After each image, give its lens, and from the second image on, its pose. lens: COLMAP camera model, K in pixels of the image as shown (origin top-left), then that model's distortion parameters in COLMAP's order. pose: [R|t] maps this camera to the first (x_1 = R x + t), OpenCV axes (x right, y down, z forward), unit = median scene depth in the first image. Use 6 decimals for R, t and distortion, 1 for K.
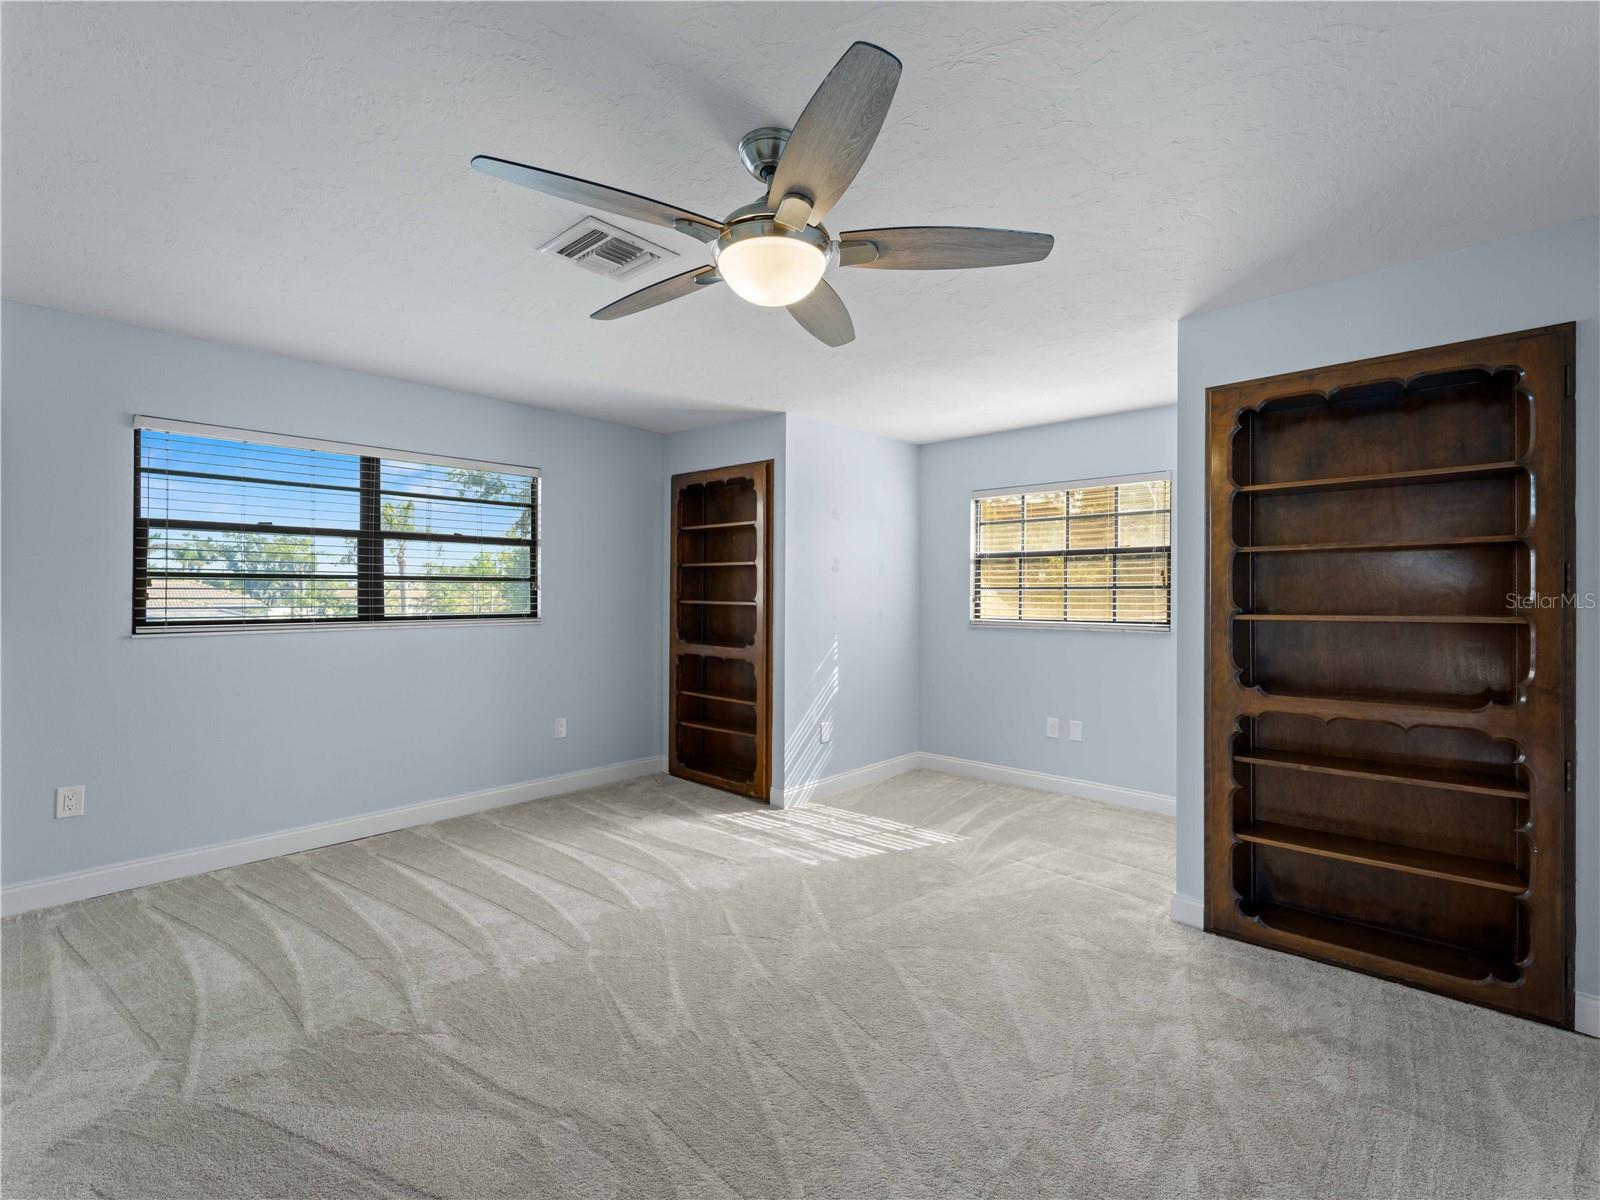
lens RADIAL K [[726.6, 0, 801.4], [0, 726.6, 591.9], [0, 0, 1]] dist [-0.000831, -0.000578]
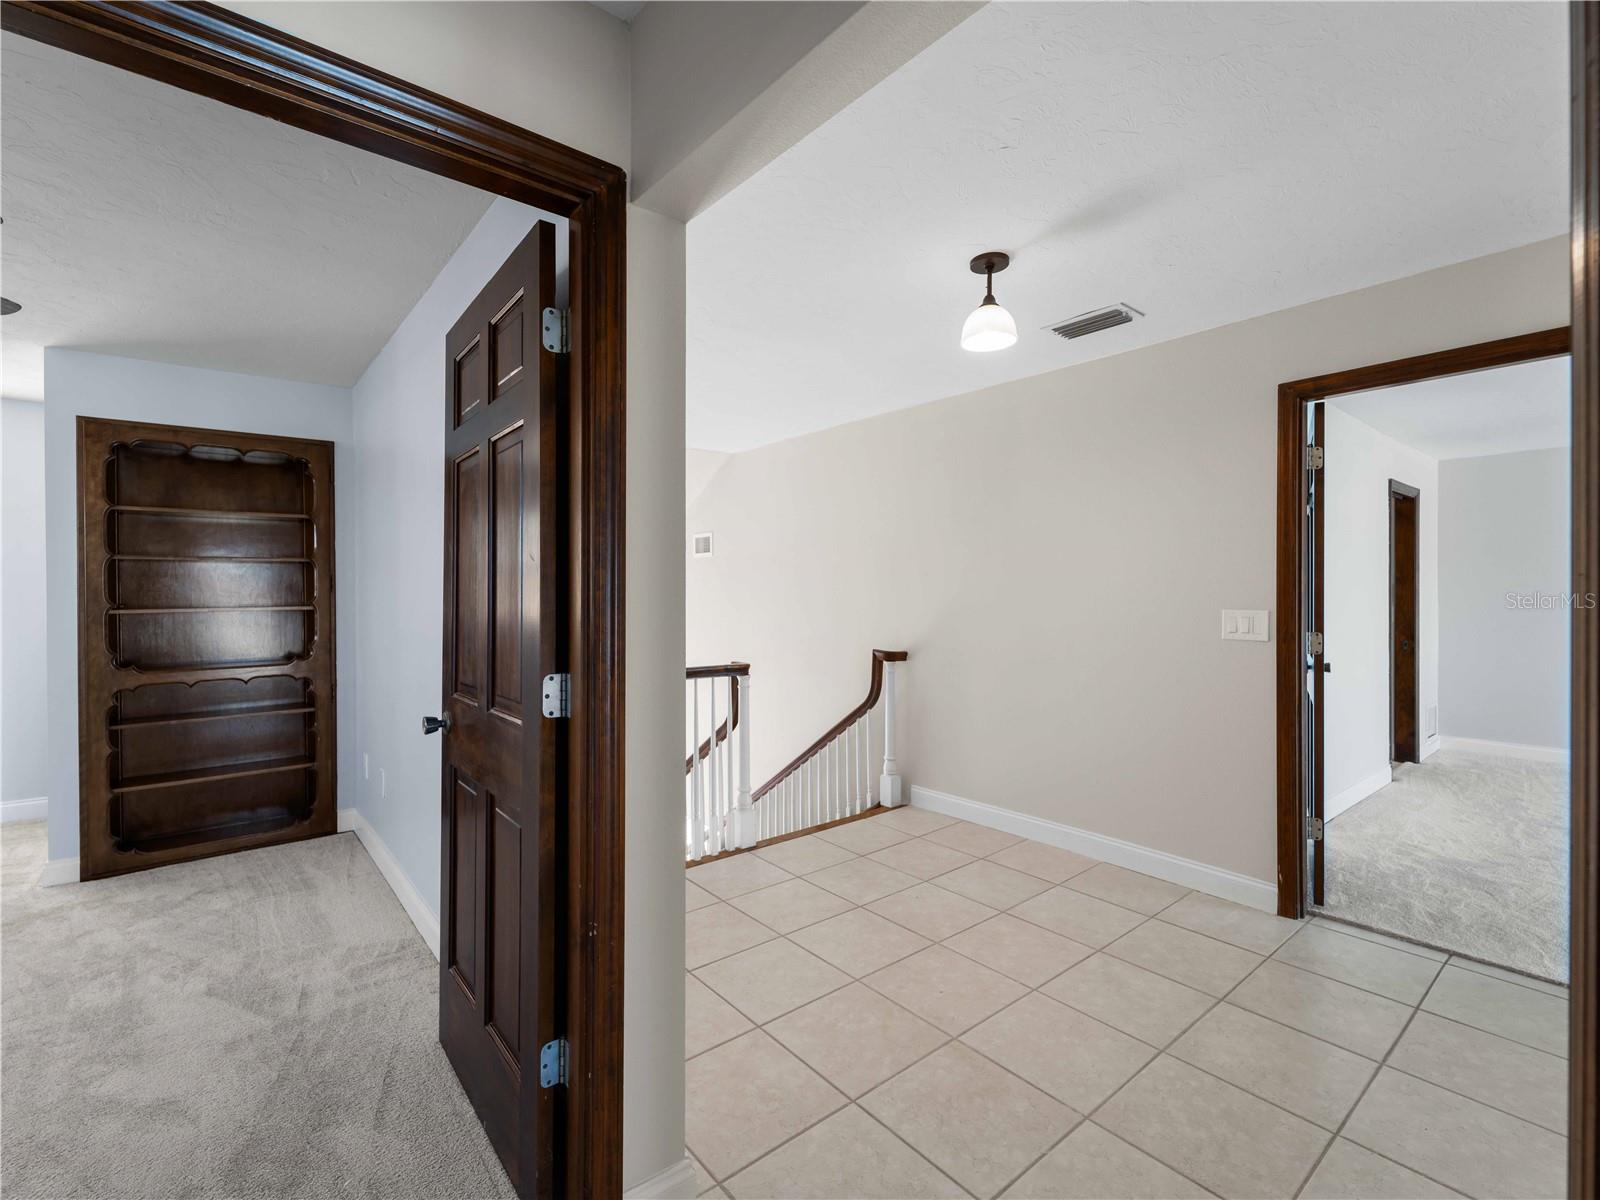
lens RADIAL K [[723.7, 0, 792.7], [0, 723.7, 611.5], [0, 0, 1]] dist [0.000587, -0.000570]
pose [[0.151923, -0.029955, 0.987938, -0.316233], [-0.006780, 0.999486, 0.031348, -0.008672], [-0.988369, -0.011461, 0.151642, -0.233263]]
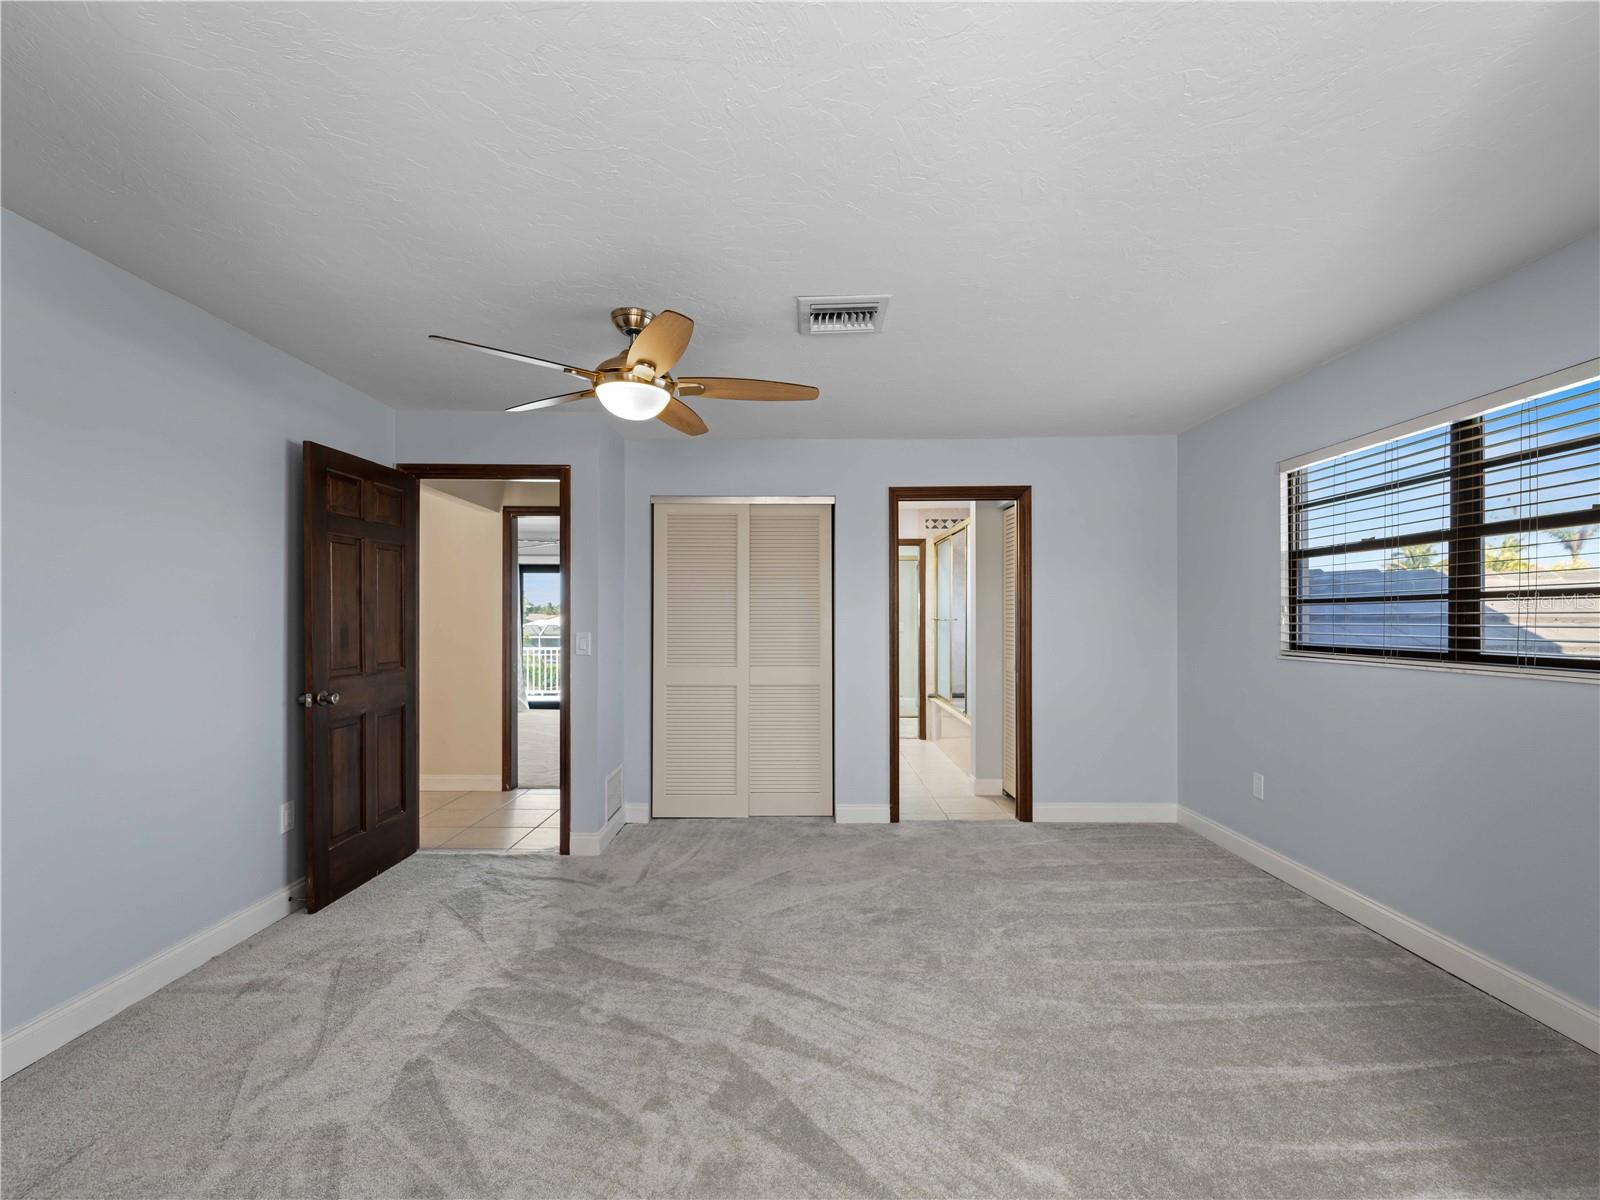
lens RADIAL K [[723.7, 0, 792.7], [0, 723.7, 611.5], [0, 0, 1]] dist [0.000587, -0.000570]
pose [[-0.741595, -0.006915, -0.670812, 0.347285], [-0.000309, 0.999950, -0.009966, 0.002050], [0.670848, -0.007183, -0.741560, 1.144494]]
